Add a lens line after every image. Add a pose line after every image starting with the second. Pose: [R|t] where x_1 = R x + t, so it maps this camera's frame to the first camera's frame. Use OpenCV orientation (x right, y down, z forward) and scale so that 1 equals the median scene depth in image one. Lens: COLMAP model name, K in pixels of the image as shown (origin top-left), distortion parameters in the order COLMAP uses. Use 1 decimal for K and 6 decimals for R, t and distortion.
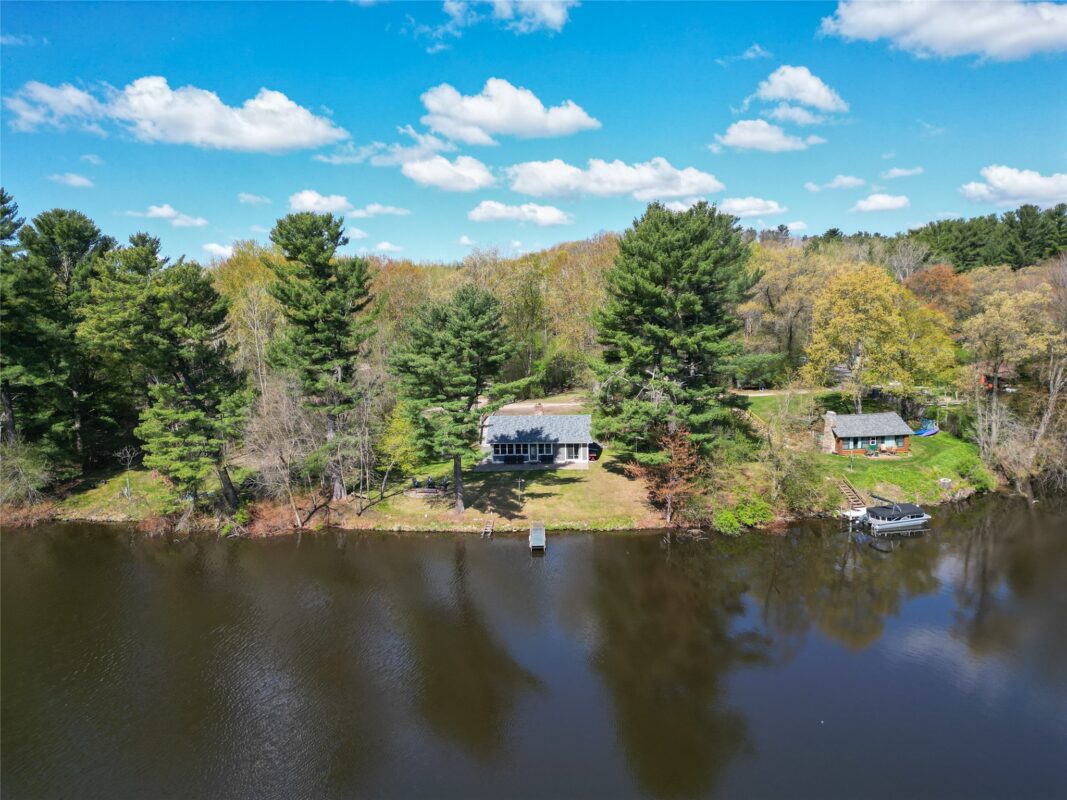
lens RADIAL K [[740.7, 0, 530.6], [0, 740.7, 404.9], [0, 0, 1]] dist [0.102197, -0.093955]
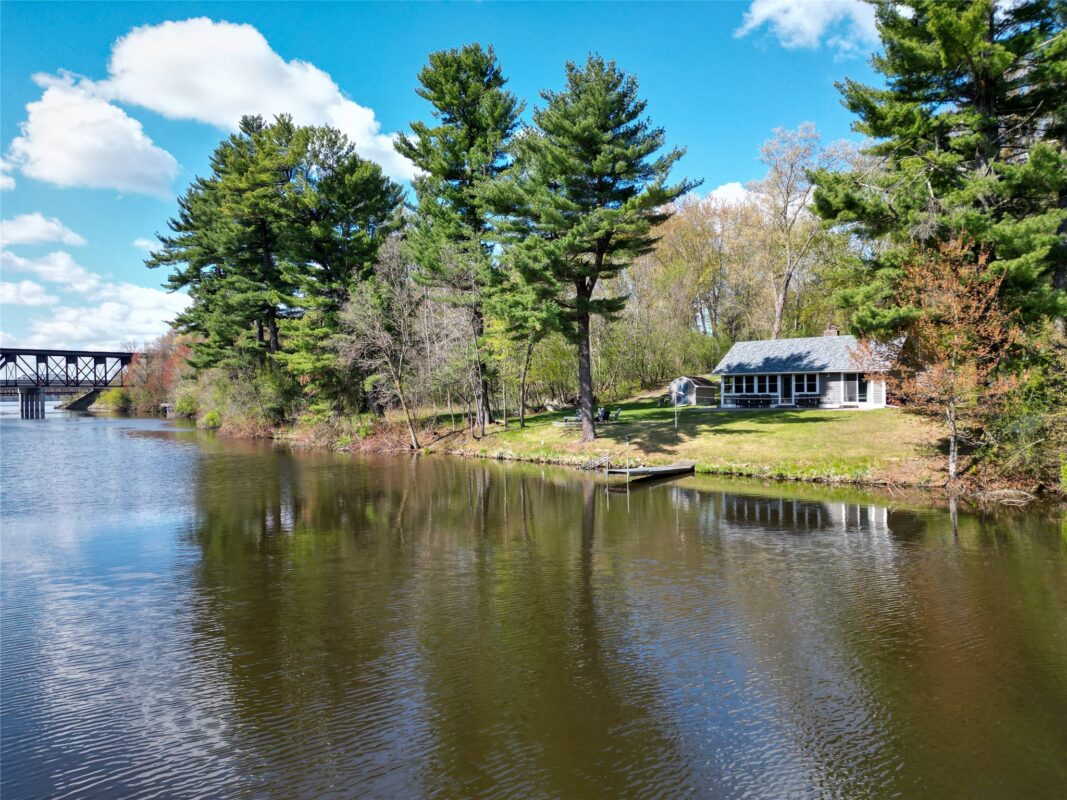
lens RADIAL K [[740.7, 0, 530.6], [0, 740.7, 404.9], [0, 0, 1]] dist [0.102197, -0.093955]
pose [[0.782843, 0.016944, -0.621988, 0.256472], [-0.082416, 0.993645, -0.076661, 0.163362], [0.616737, 0.111276, 0.779265, 0.461738]]
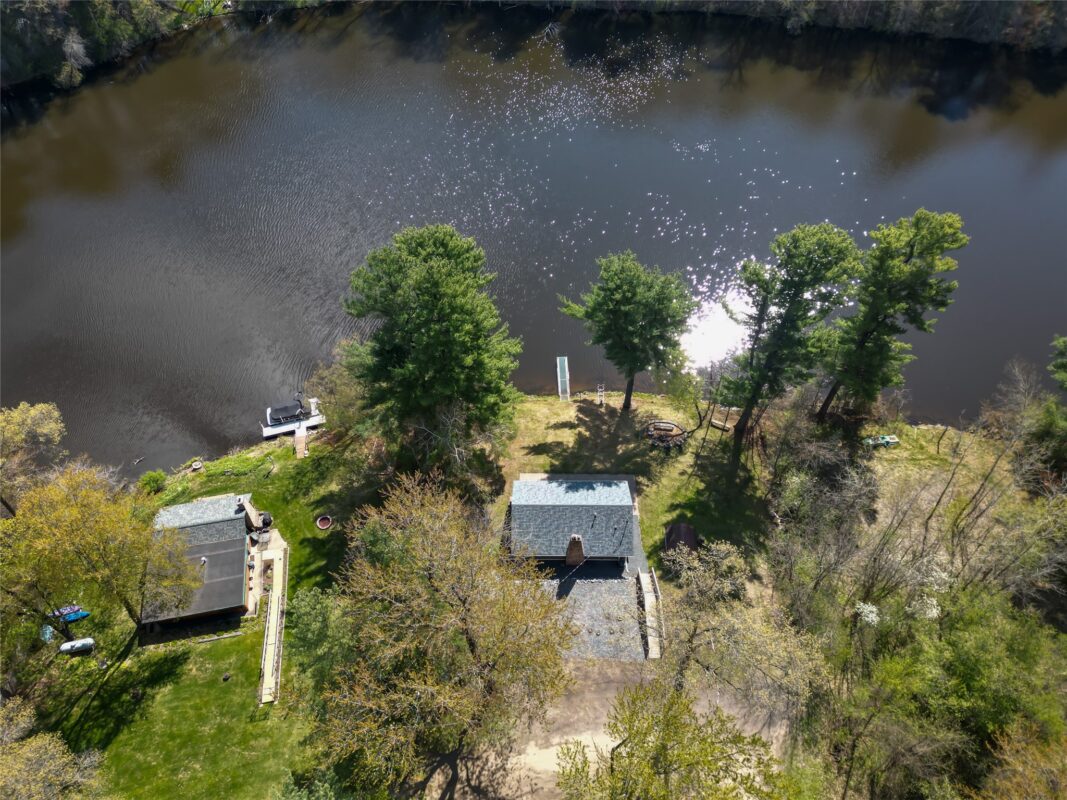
lens RADIAL K [[740.7, 0, 530.6], [0, 740.7, 404.9], [0, 0, 1]] dist [0.102197, -0.093955]
pose [[-0.998728, 0.049725, 0.008360, 0.055260], [0.031576, 0.487488, 0.872558, -0.944993], [0.039313, 0.871712, -0.488438, 1.585030]]
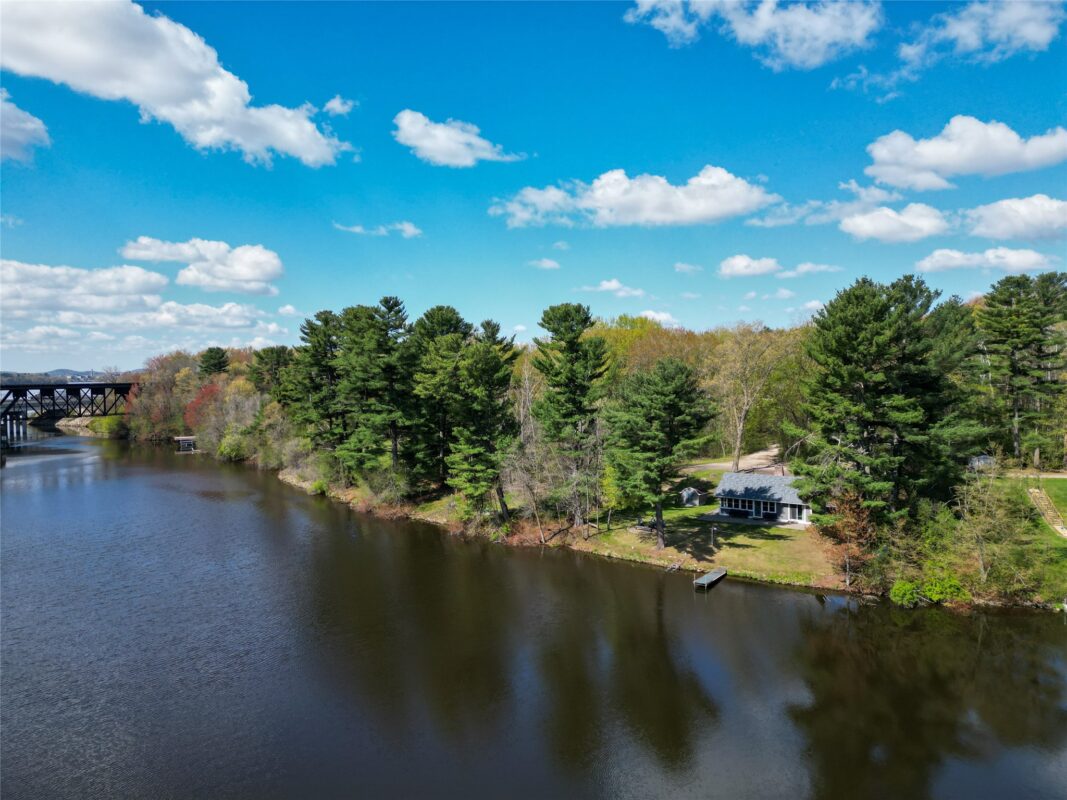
lens RADIAL K [[740.7, 0, 530.6], [0, 740.7, 404.9], [0, 0, 1]] dist [0.102197, -0.093955]
pose [[0.853554, 0.032388, -0.519997, 0.327699], [-0.074346, 0.995424, -0.060037, 0.004245], [0.515672, 0.089904, 0.852056, -0.124798]]
